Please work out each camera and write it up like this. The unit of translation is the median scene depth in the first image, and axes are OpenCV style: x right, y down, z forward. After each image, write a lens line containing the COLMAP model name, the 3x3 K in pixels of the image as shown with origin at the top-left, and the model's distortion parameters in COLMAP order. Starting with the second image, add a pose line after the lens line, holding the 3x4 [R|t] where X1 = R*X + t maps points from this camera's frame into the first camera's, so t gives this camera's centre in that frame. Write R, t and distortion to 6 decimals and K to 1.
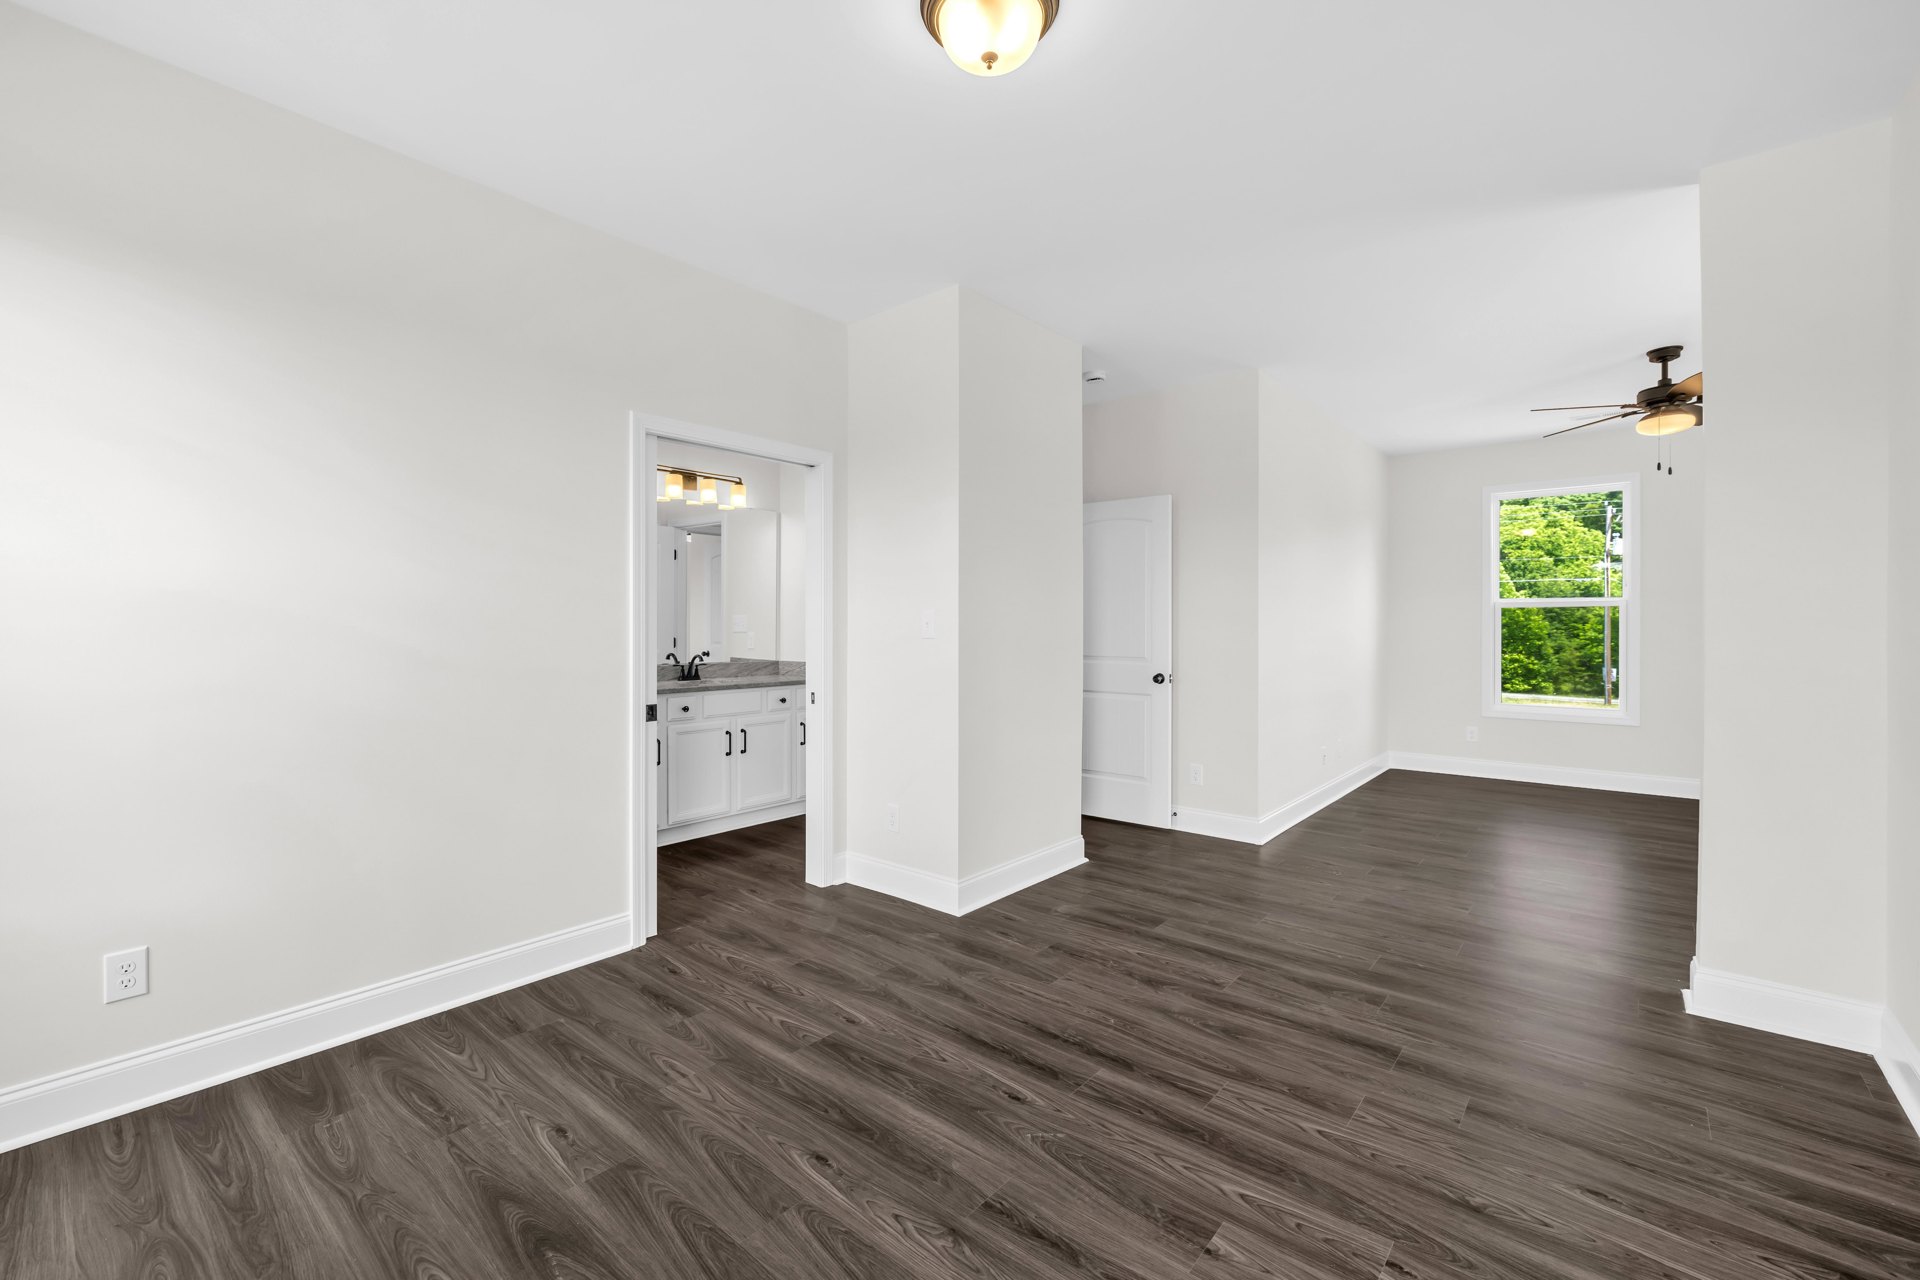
lens RADIAL K [[806.1, 0, 1021.5], [0, 806.1, 667.8], [0, 0, 1]] dist [0.002350, 0.000455]
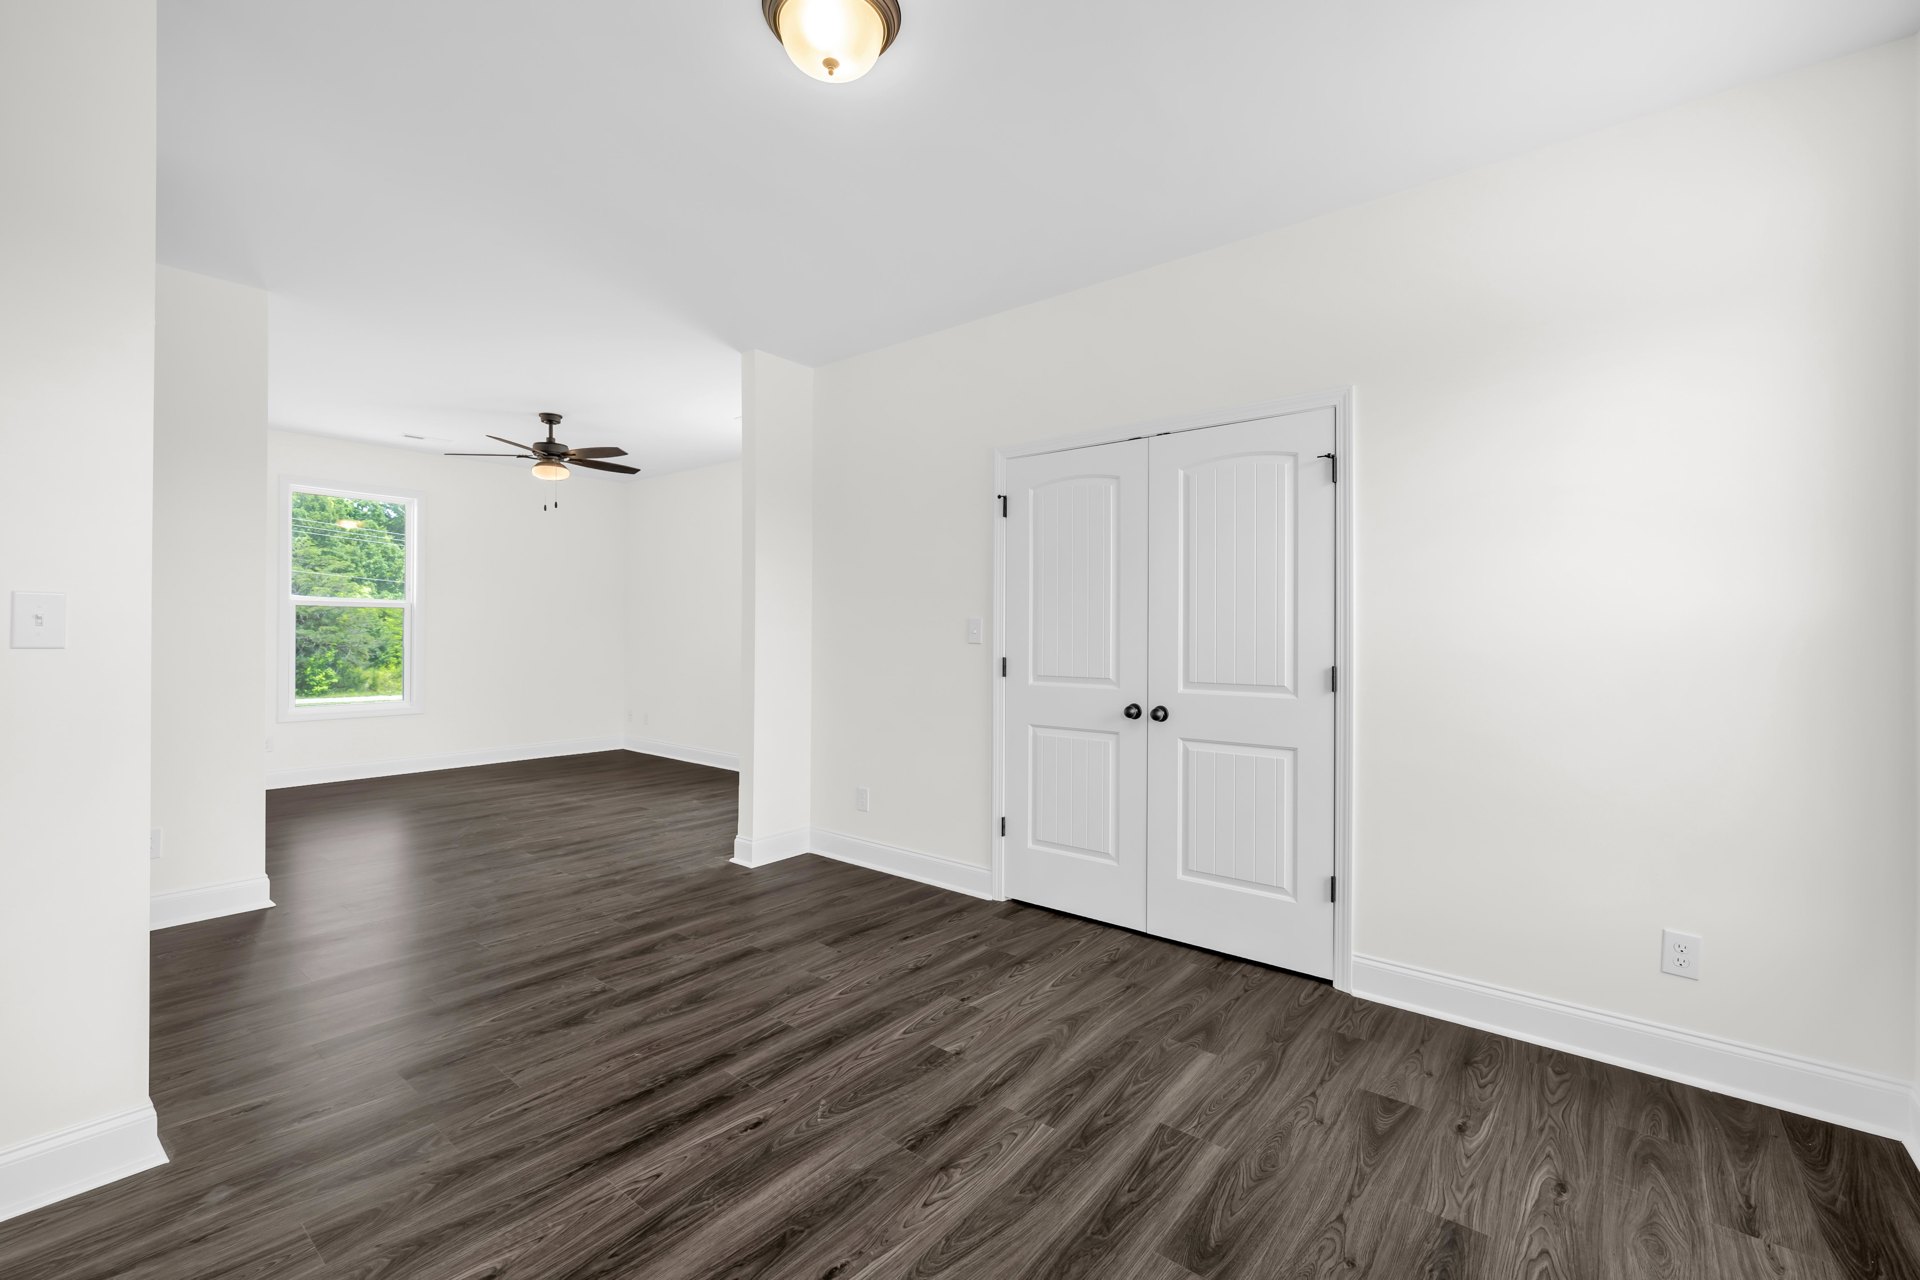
lens RADIAL K [[790.2, 0, 956.8], [0, 790.2, 626.4], [0, 0, 1]] dist [0.003757, 0.000163]
pose [[0.017857, 0.004270, 0.999831, -0.849136], [0.044164, 0.999012, -0.005055, -0.013786], [-0.998865, 0.044247, 0.017650, 0.691115]]
